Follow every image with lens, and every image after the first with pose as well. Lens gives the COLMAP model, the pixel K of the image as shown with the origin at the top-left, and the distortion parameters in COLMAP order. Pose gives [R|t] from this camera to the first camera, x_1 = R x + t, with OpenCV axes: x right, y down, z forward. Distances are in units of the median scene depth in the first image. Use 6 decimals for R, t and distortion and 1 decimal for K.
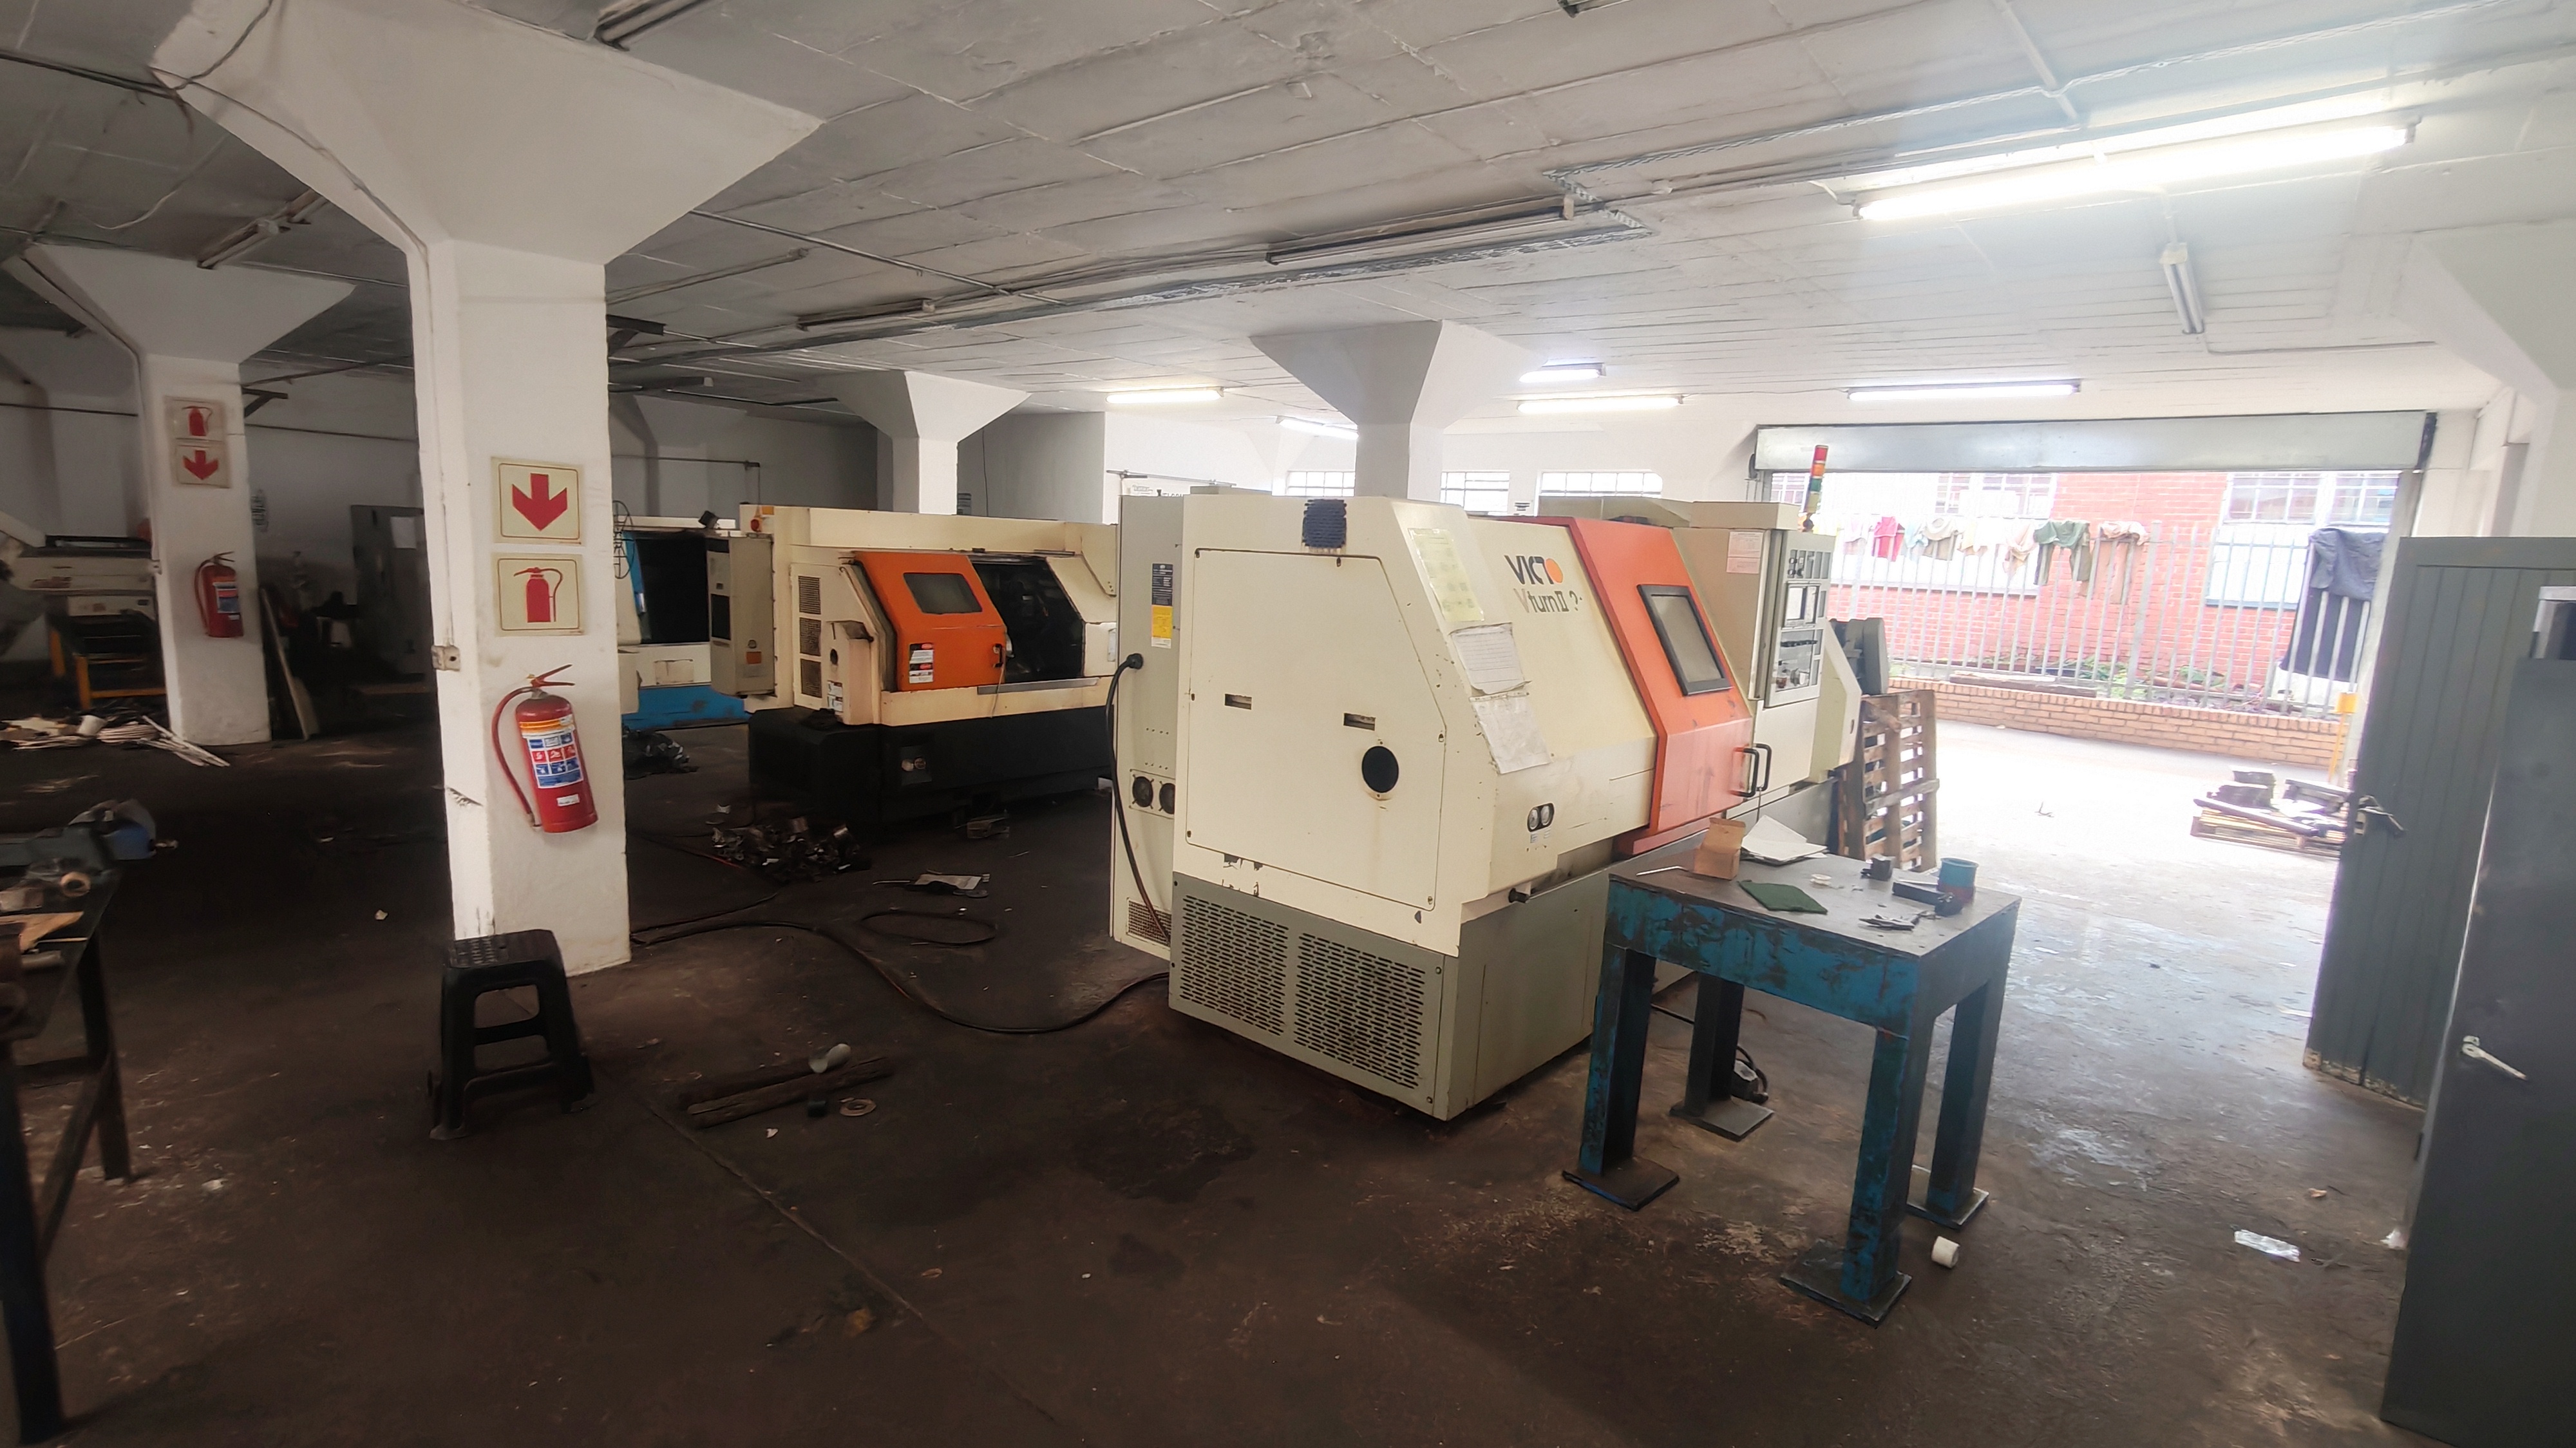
lens RADIAL K [[1184.4, 0, 1289.5], [0, 1184.4, 732.7], [0, 0, 1]] dist [-0.001289, -0.001210]
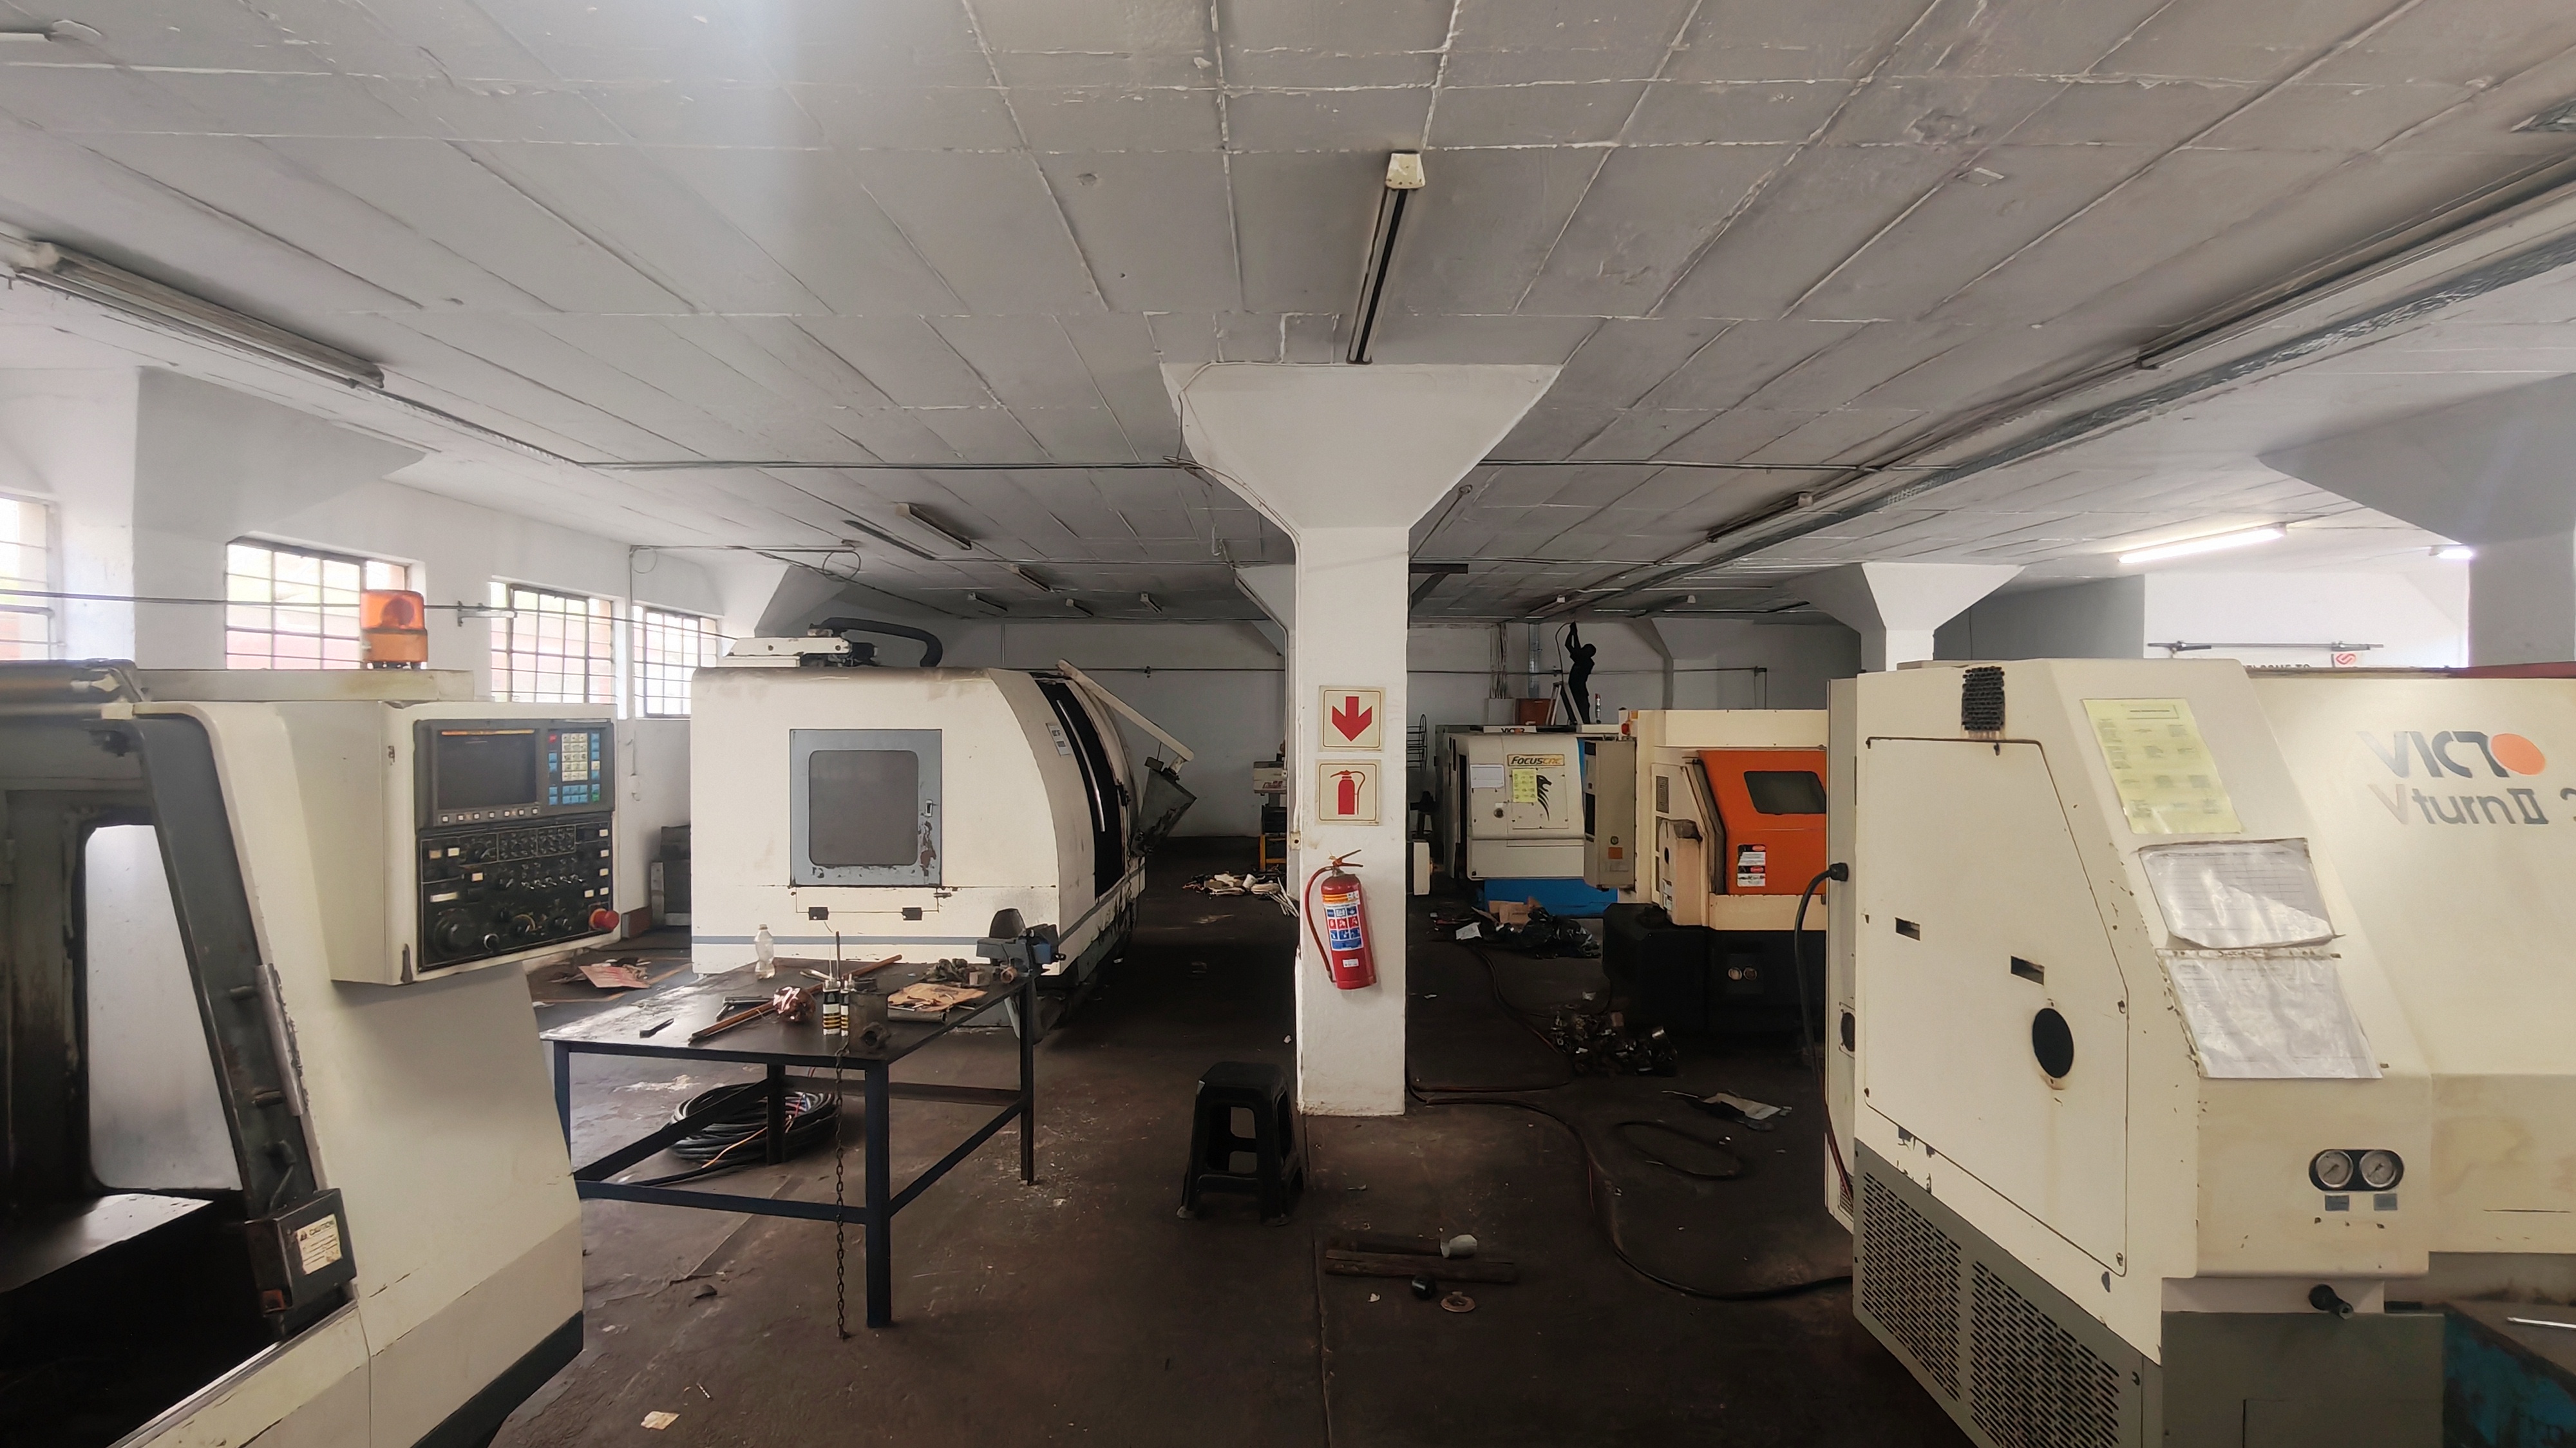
lens RADIAL K [[1181.3, 0, 1291.7], [0, 1181.3, 732.5], [0, 0, 1]] dist [-0.001056, 0.000858]
pose [[0.642843, -0.037246, -0.765092, 0.267630], [-0.092115, 0.987810, -0.125485, -0.017119], [0.760439, 0.151143, 0.631575, 0.159296]]
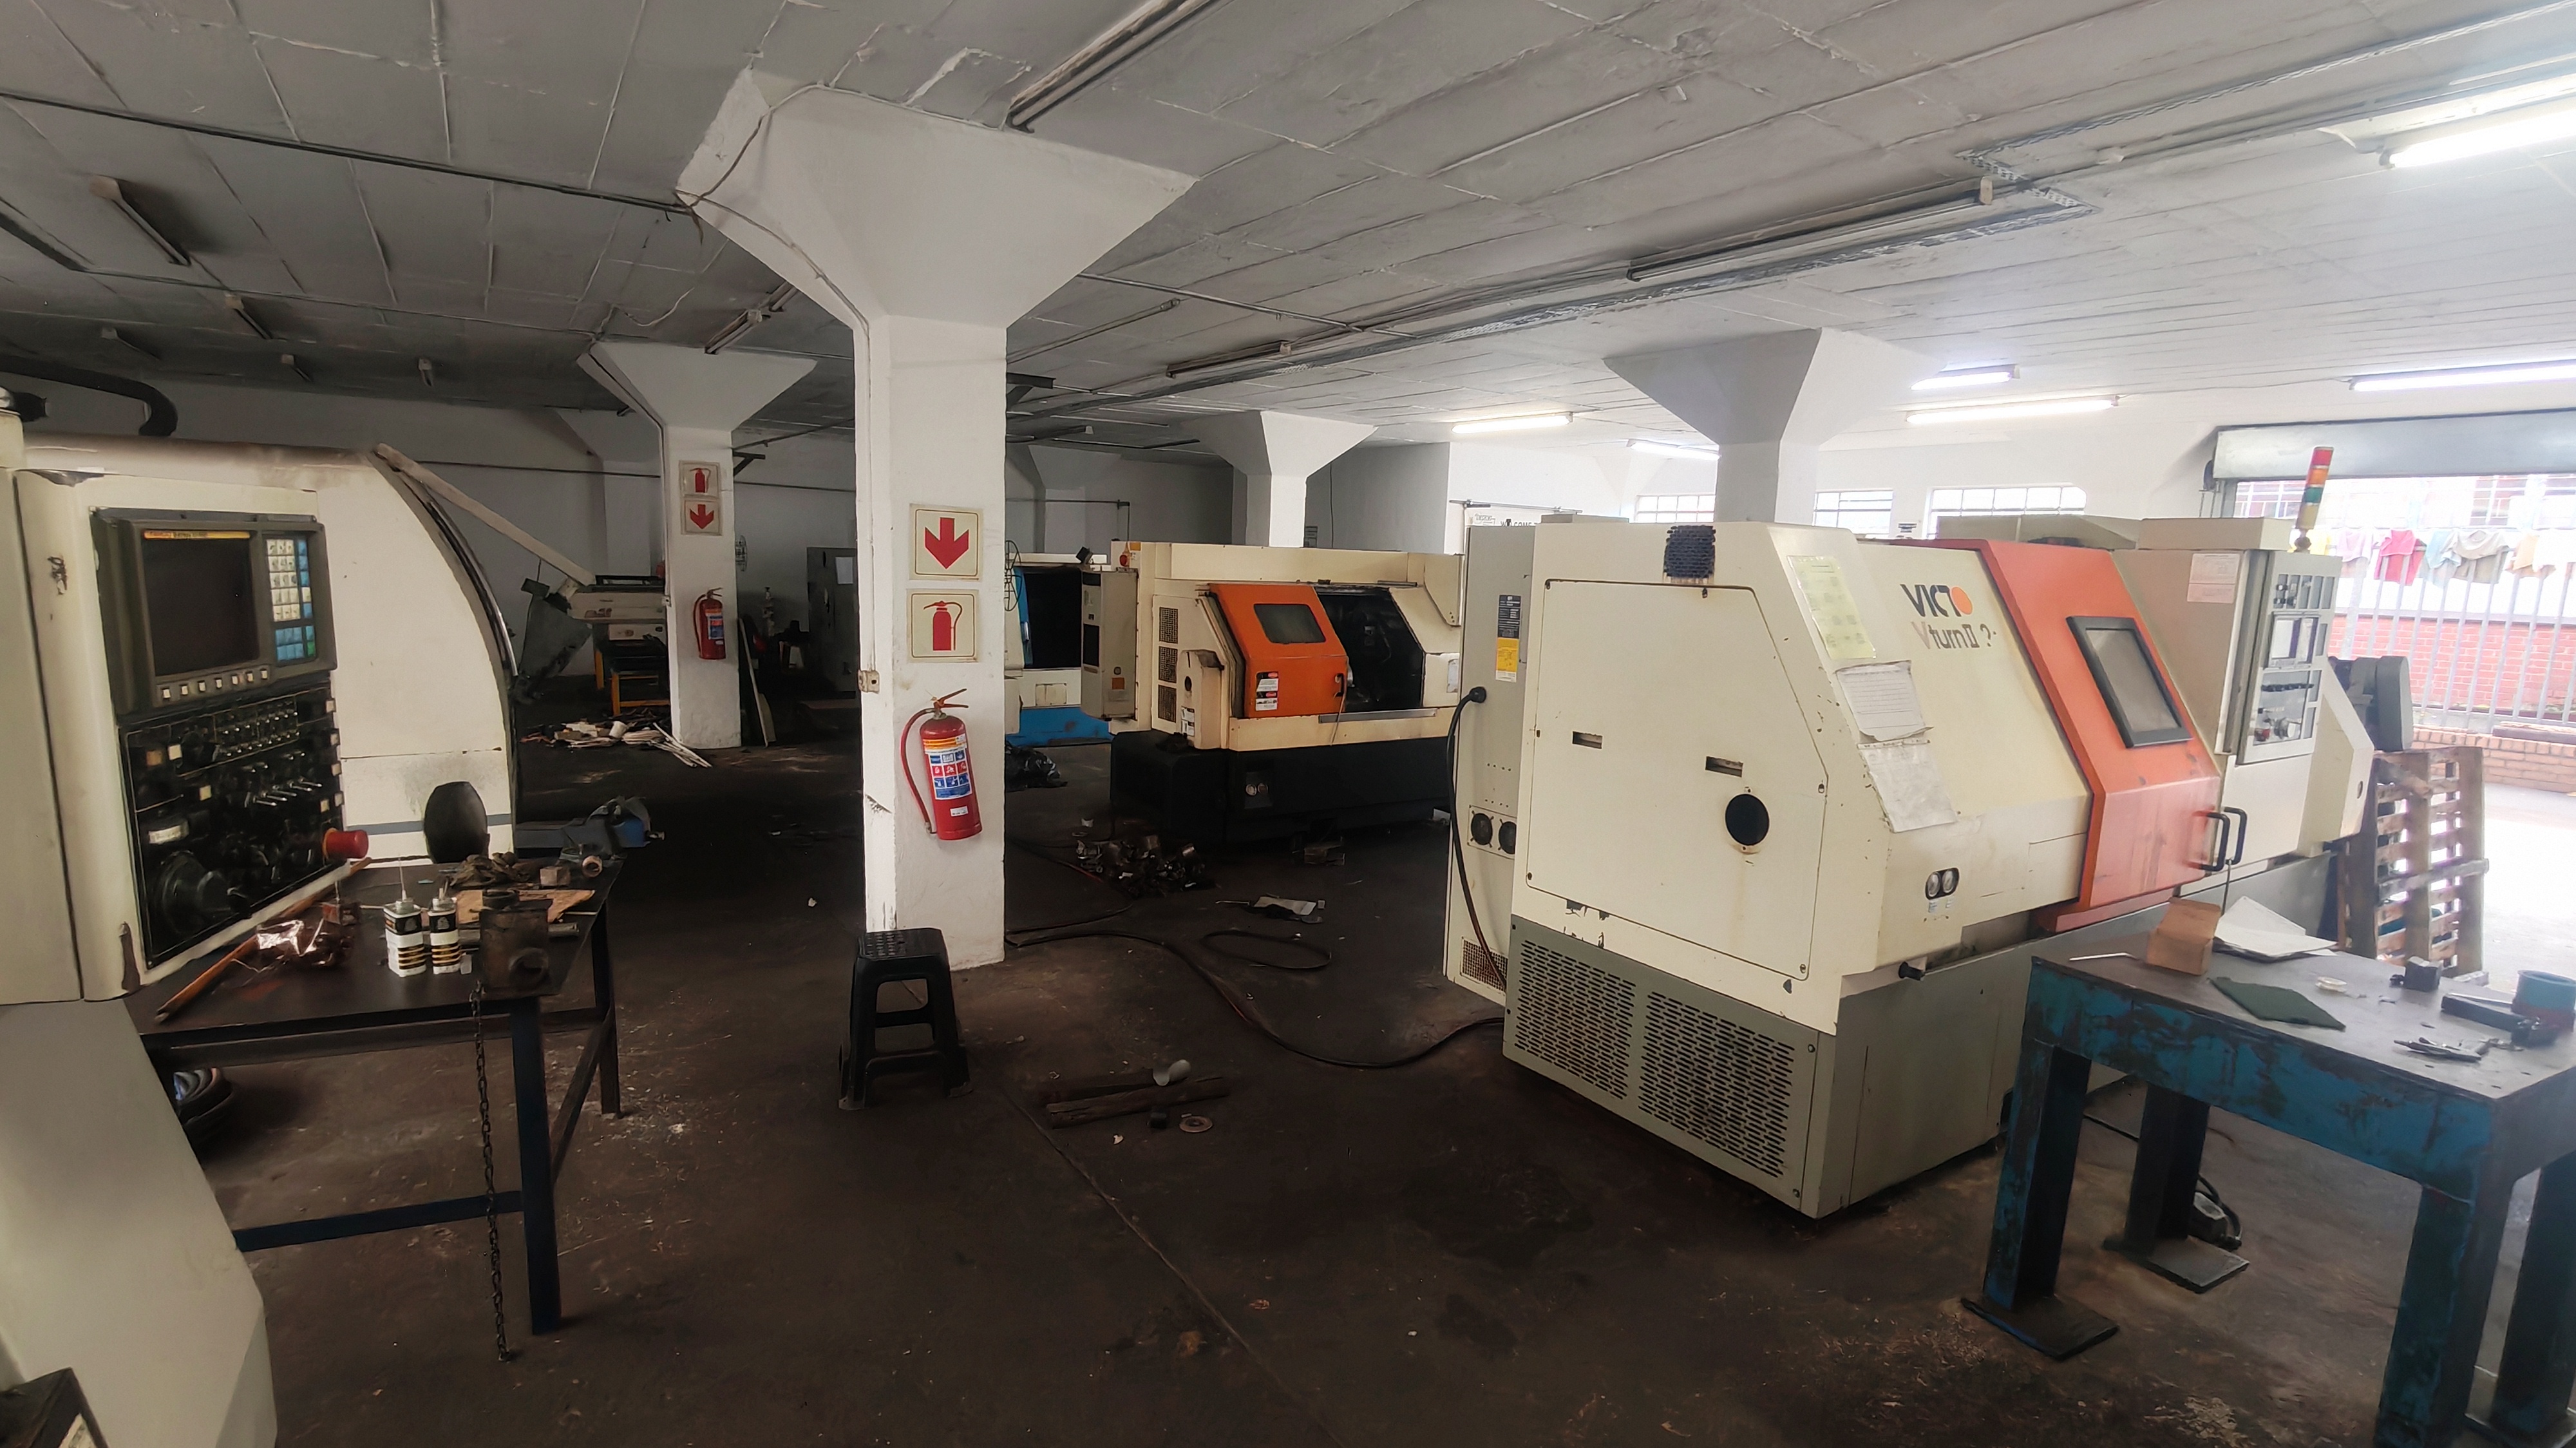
lens RADIAL K [[1183.4, 0, 1286.5], [0, 1183.4, 733.1], [0, 0, 1]] dist [-0.001387, 0.000211]
pose [[0.960171, 0.027386, -0.278068, -0.010094], [-0.033858, 0.999256, -0.018496, -0.005597], [0.277354, 0.027174, 0.960383, 0.021112]]
